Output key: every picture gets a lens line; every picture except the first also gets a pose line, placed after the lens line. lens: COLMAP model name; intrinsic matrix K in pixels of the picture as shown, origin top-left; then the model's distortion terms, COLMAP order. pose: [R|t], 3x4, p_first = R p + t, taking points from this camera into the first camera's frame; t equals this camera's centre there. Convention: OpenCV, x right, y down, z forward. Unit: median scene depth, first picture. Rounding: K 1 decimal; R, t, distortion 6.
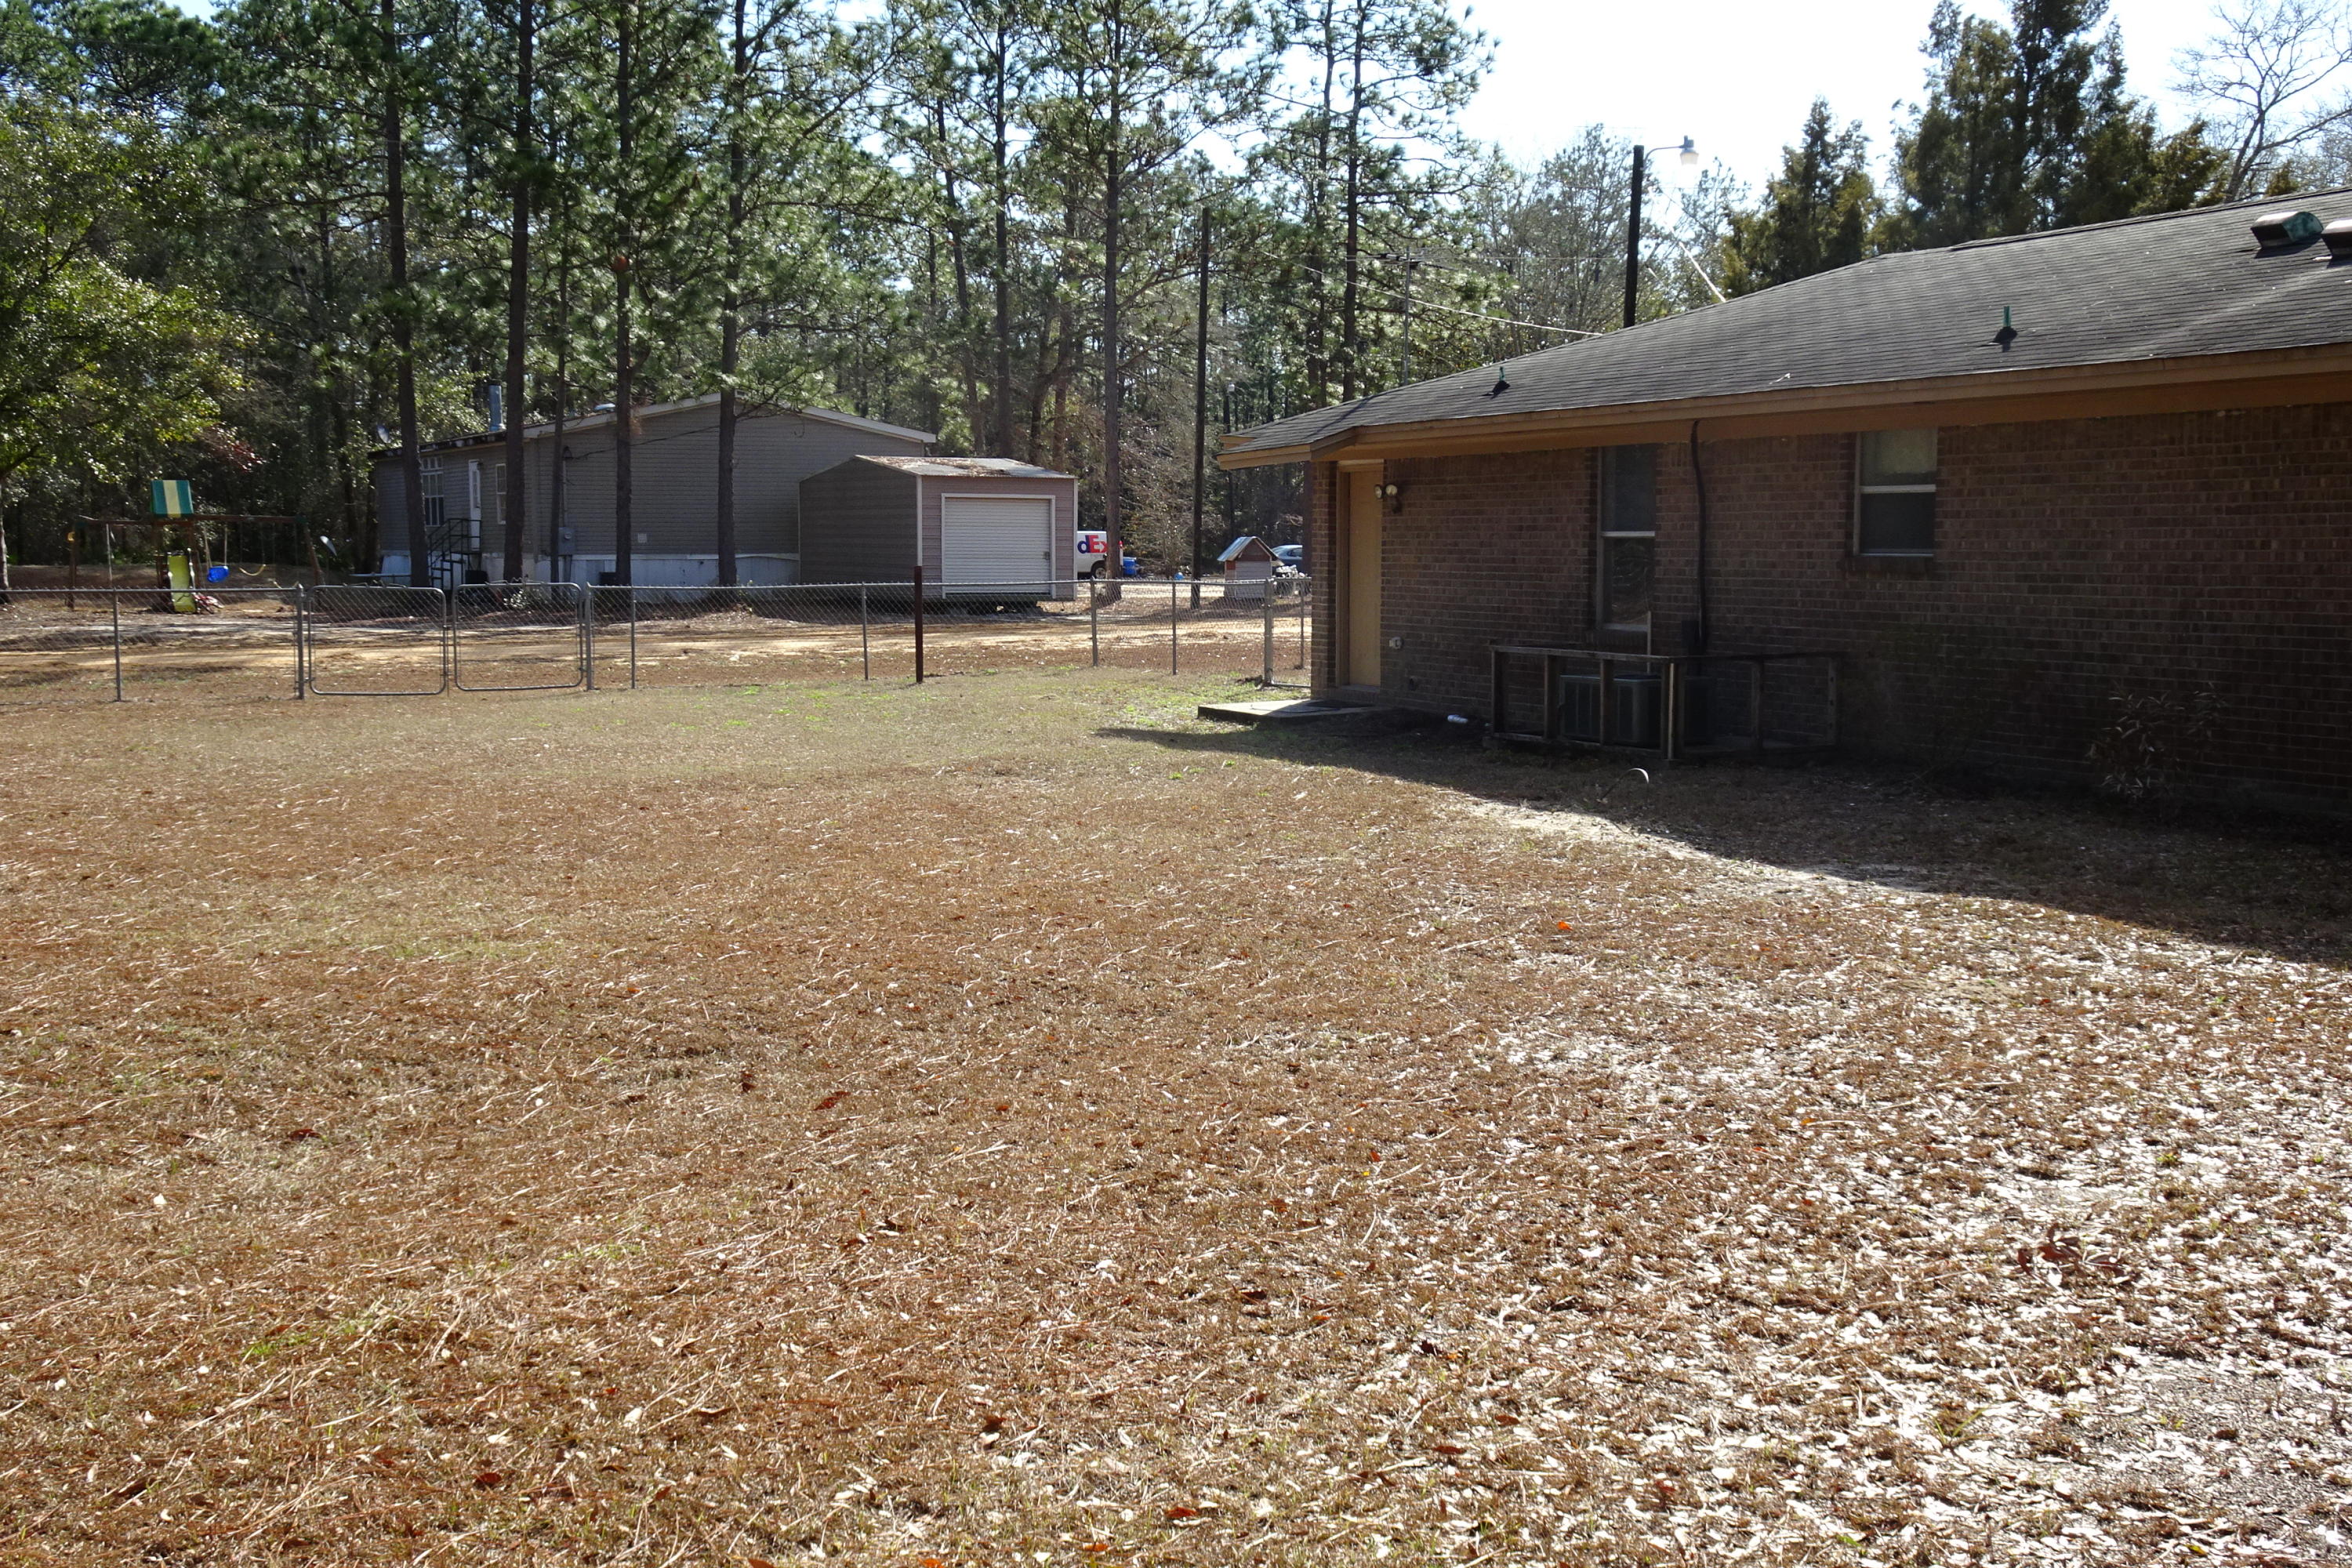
lens RADIAL K [[2568.4, 0, 1189.6], [0, 2568.4, 792.3], [0, 0, 1]] dist [0.036558, 0.000000]
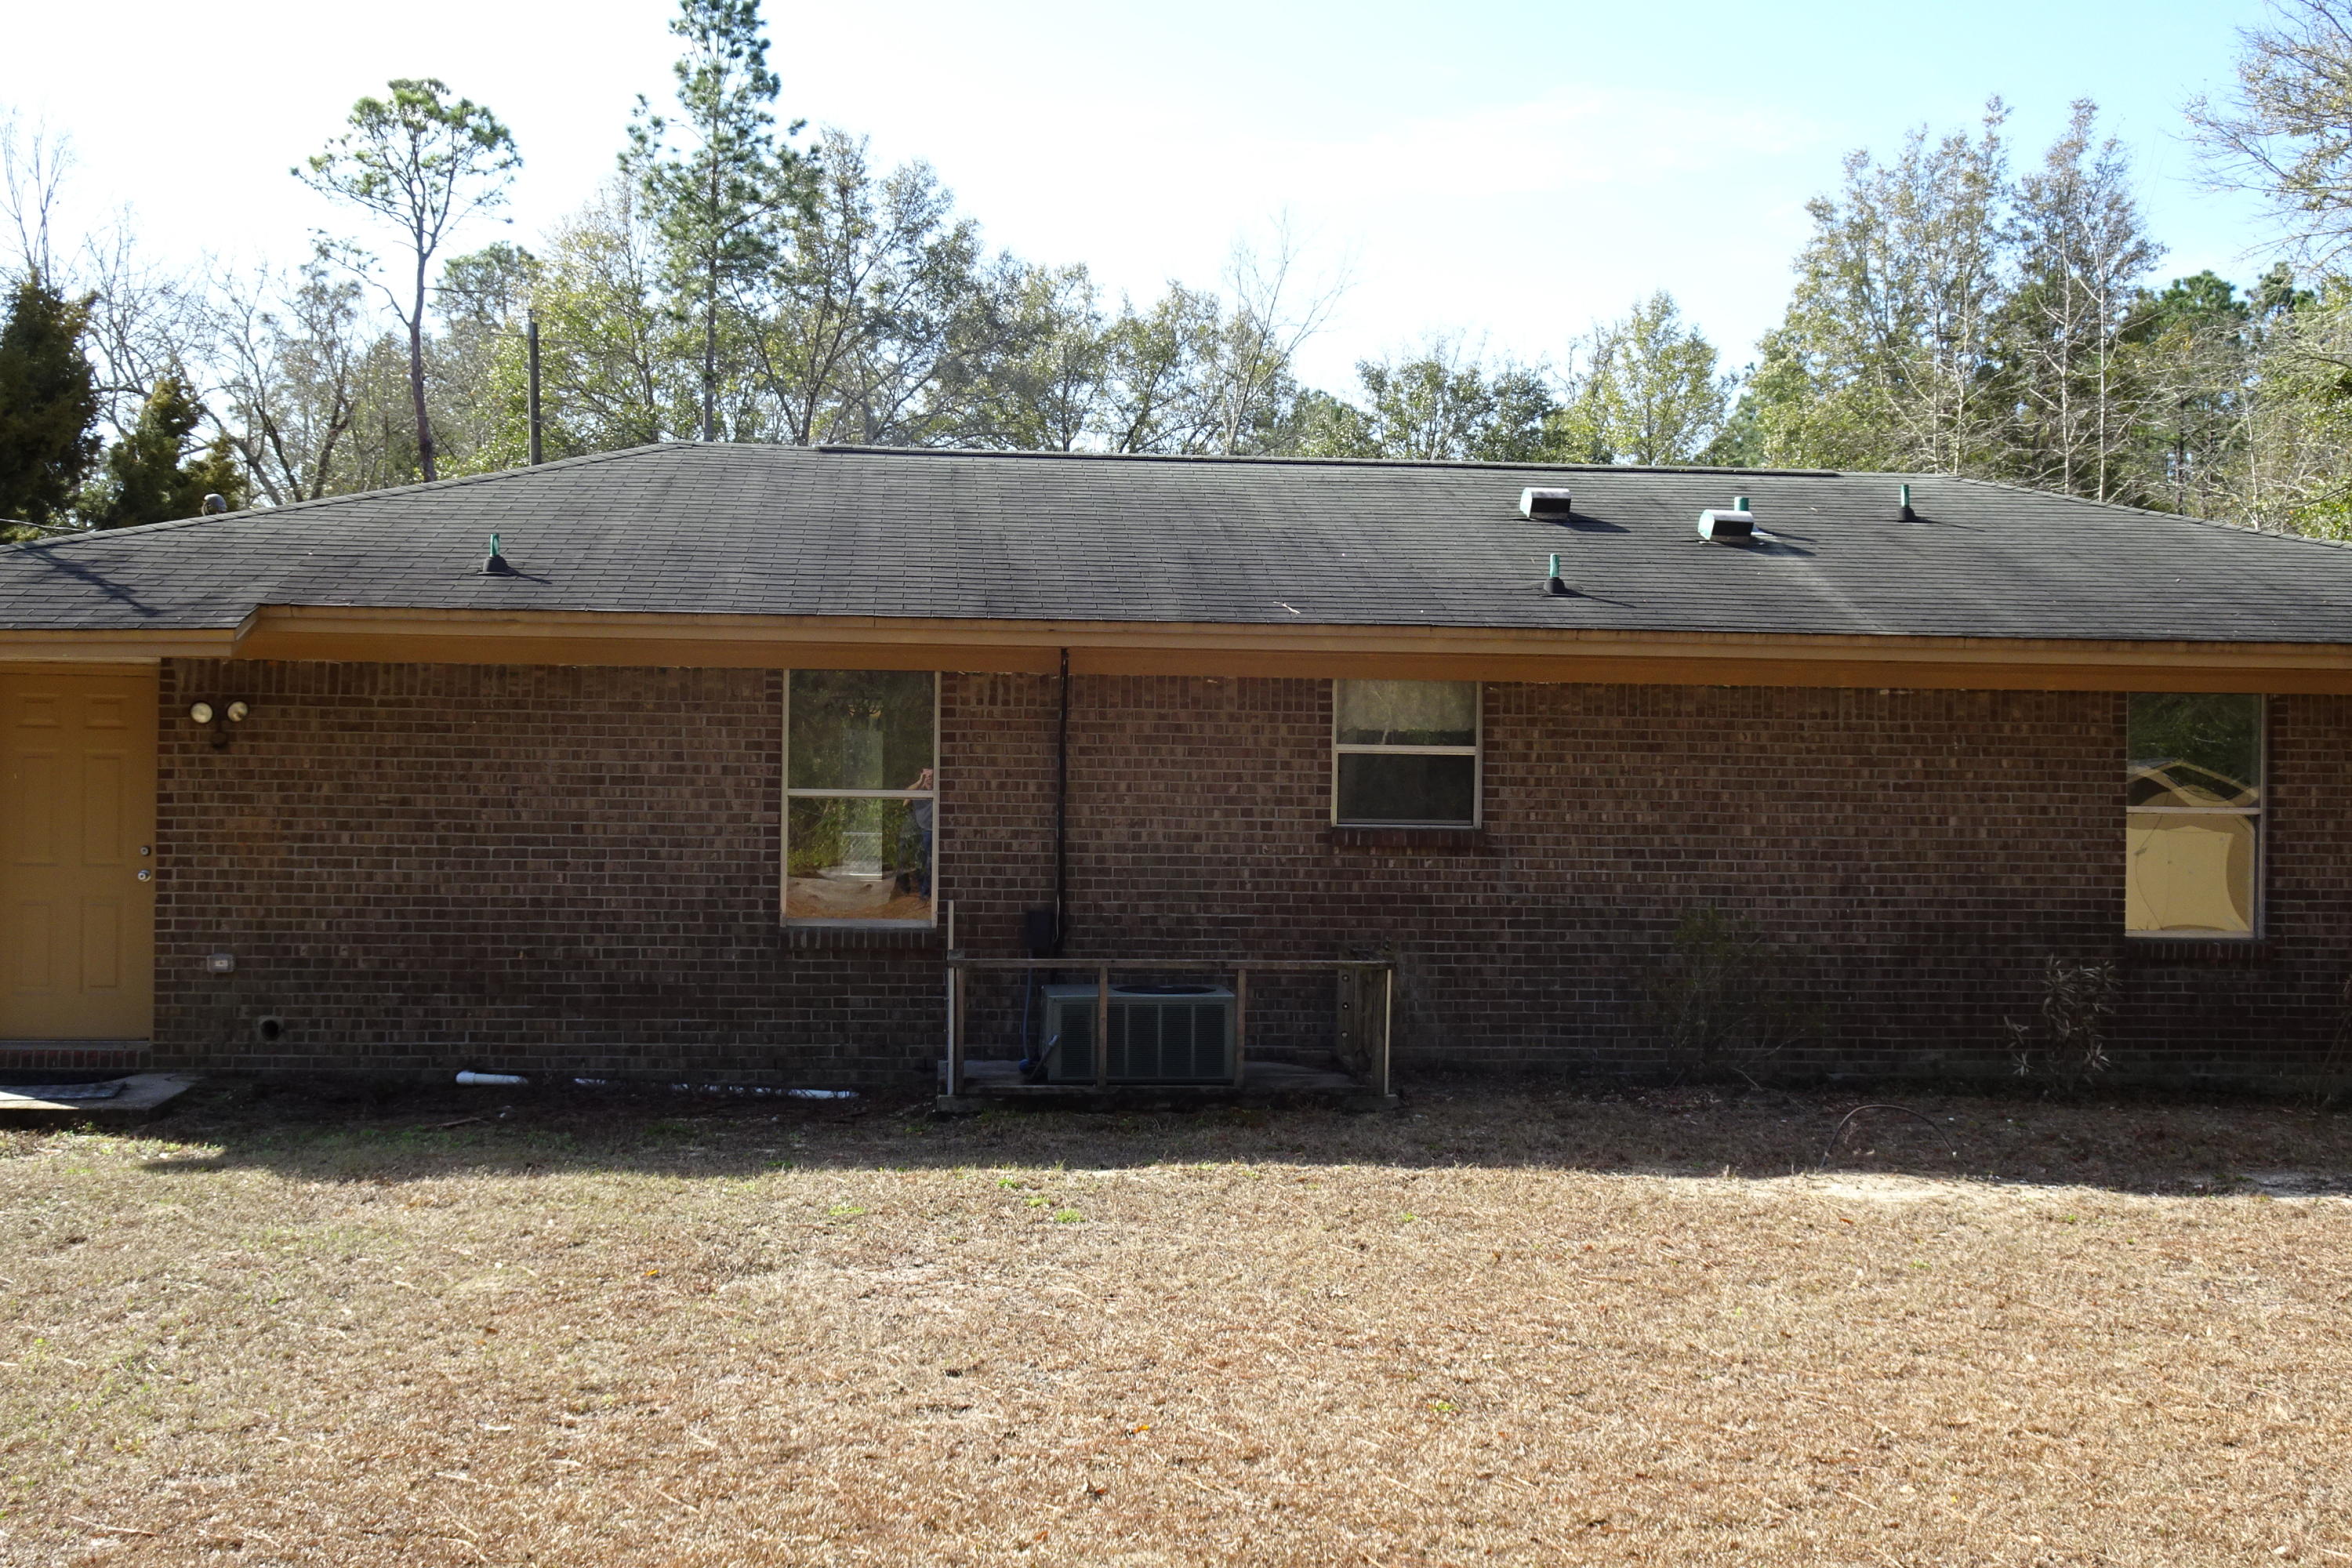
lens RADIAL K [[2568.4, 0, 1163.6], [0, 2568.4, 777.5], [0, 0, 1]] dist [0.036558, 0.000000]
pose [[0.343968, 0.015246, 0.938857, -0.624372], [0.079012, 0.995852, -0.045119, -0.086851], [-0.935651, 0.089700, 0.341337, 0.892335]]
